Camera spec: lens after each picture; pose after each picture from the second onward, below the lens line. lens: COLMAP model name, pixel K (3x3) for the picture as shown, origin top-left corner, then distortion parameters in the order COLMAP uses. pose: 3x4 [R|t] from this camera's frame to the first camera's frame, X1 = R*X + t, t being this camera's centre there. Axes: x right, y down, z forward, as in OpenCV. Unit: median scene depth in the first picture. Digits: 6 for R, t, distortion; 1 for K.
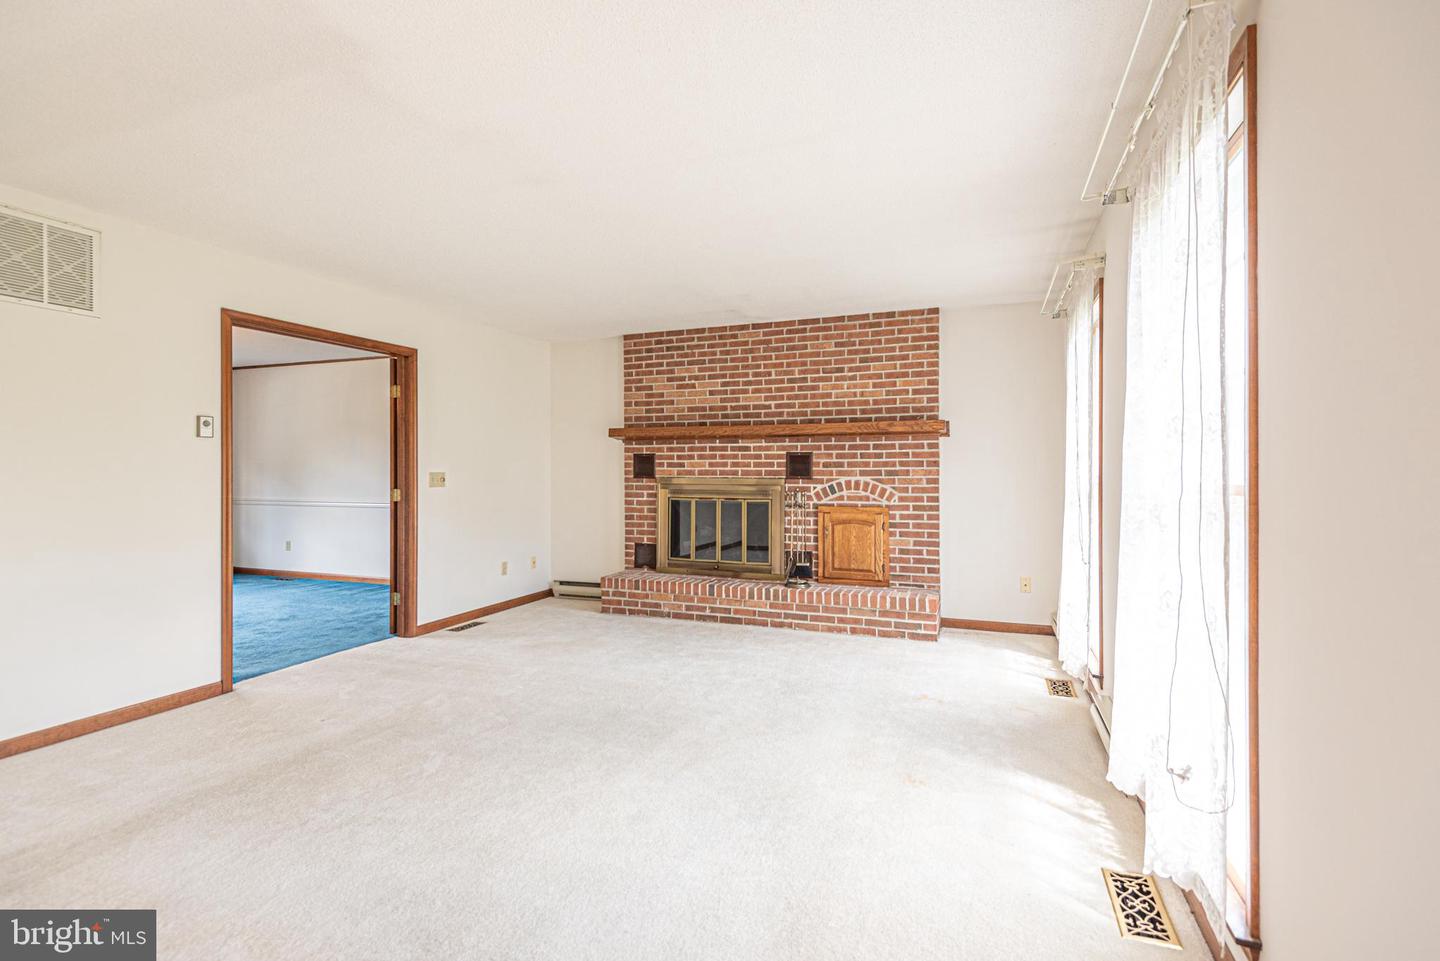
lens RADIAL K [[664.6, 0, 723.1], [0, 664.6, 479.3], [0, 0, 1]] dist [0.022912, -0.005590]
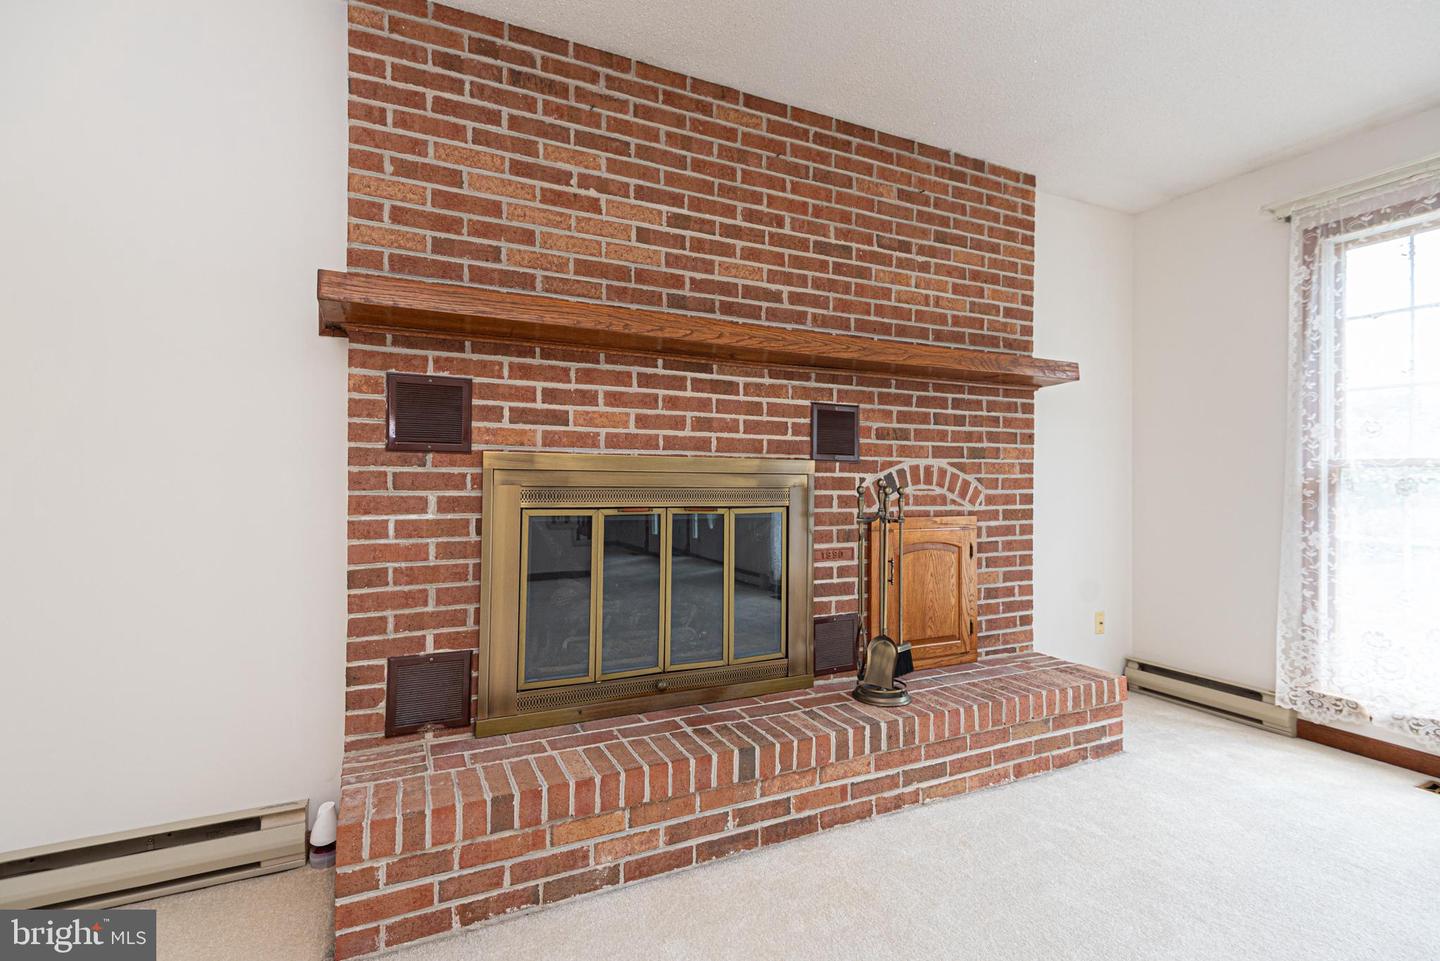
lens RADIAL K [[664.6, 0, 716.2], [0, 664.6, 477.3], [0, 0, 1]] dist [0.022912, -0.005590]
pose [[0.686427, 0.004835, 0.727182, -0.281685], [-0.000725, 0.999982, -0.005965, 0.013360], [-0.727198, 0.003567, 0.686419, 0.736057]]
